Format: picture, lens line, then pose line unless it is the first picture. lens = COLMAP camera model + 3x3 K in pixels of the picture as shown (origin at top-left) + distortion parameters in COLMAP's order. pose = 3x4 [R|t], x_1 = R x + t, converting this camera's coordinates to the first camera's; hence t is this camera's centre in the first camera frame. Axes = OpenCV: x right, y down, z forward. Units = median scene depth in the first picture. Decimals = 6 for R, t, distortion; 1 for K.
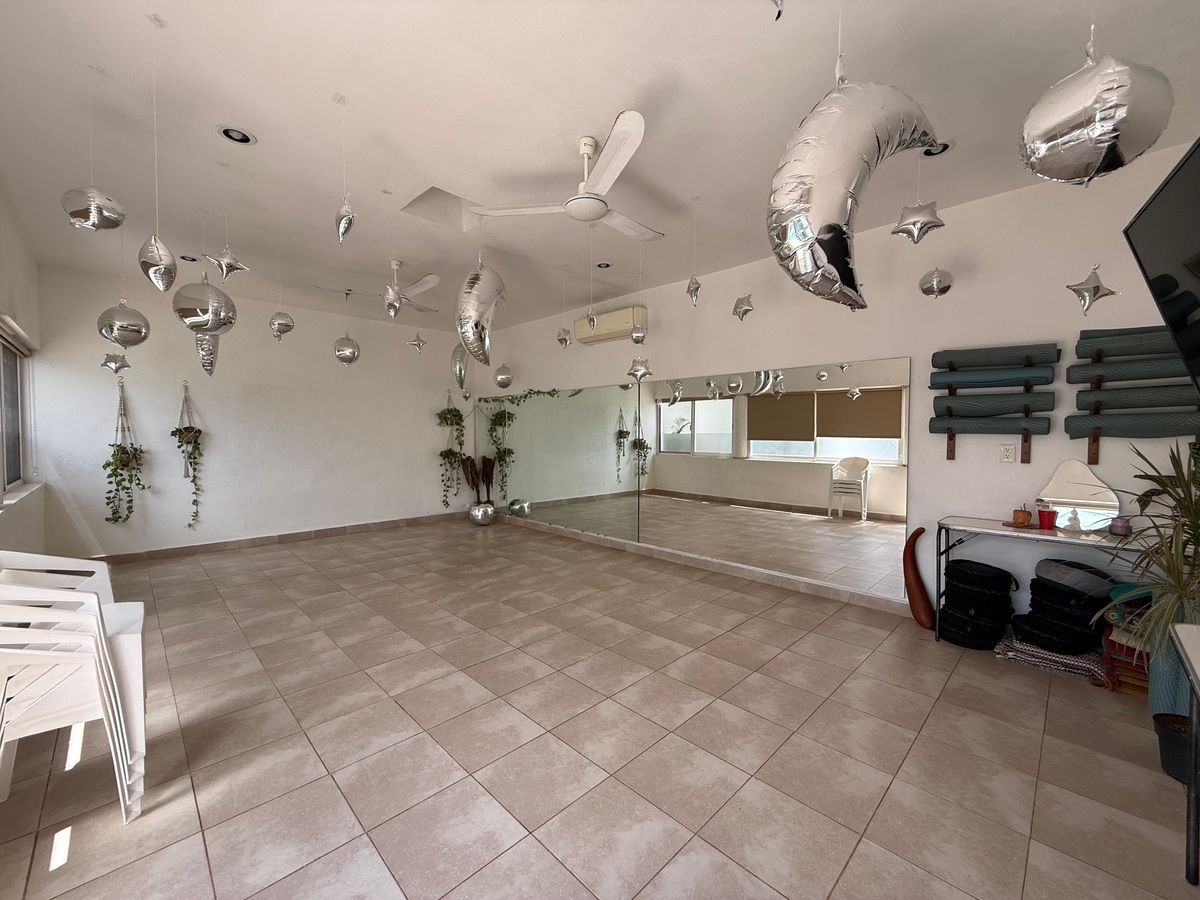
lens RADIAL K [[478.1, 0, 595.9], [0, 478.1, 449.9], [0, 0, 1]] dist [-0.000850, 0.000521]
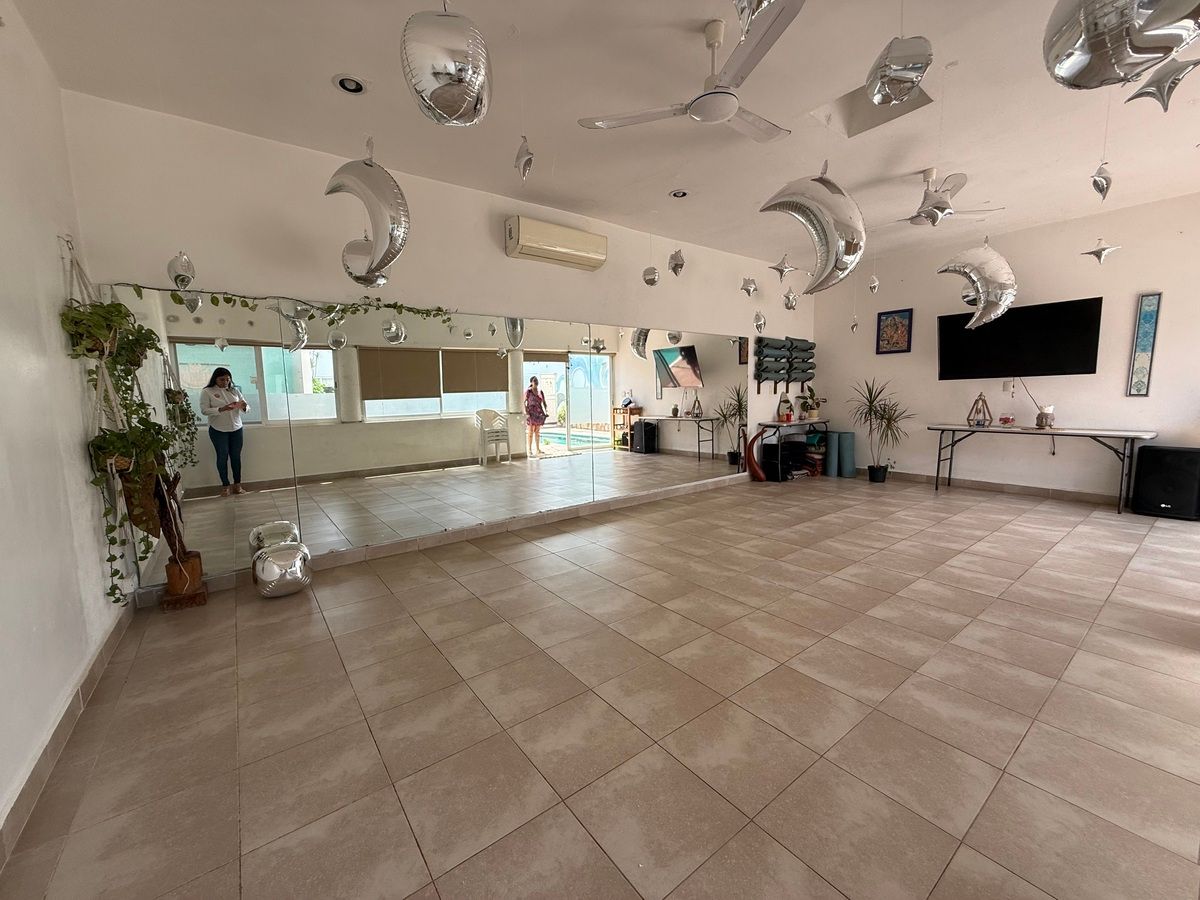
lens RADIAL K [[478.1, 0, 595.9], [0, 478.1, 449.9], [0, 0, 1]] dist [-0.000850, 0.000521]
pose [[0.140240, -0.123624, 0.982369, -1.274798], [0.056986, 0.991538, 0.116643, -0.017586], [-0.988476, 0.039623, 0.146098, 1.366354]]
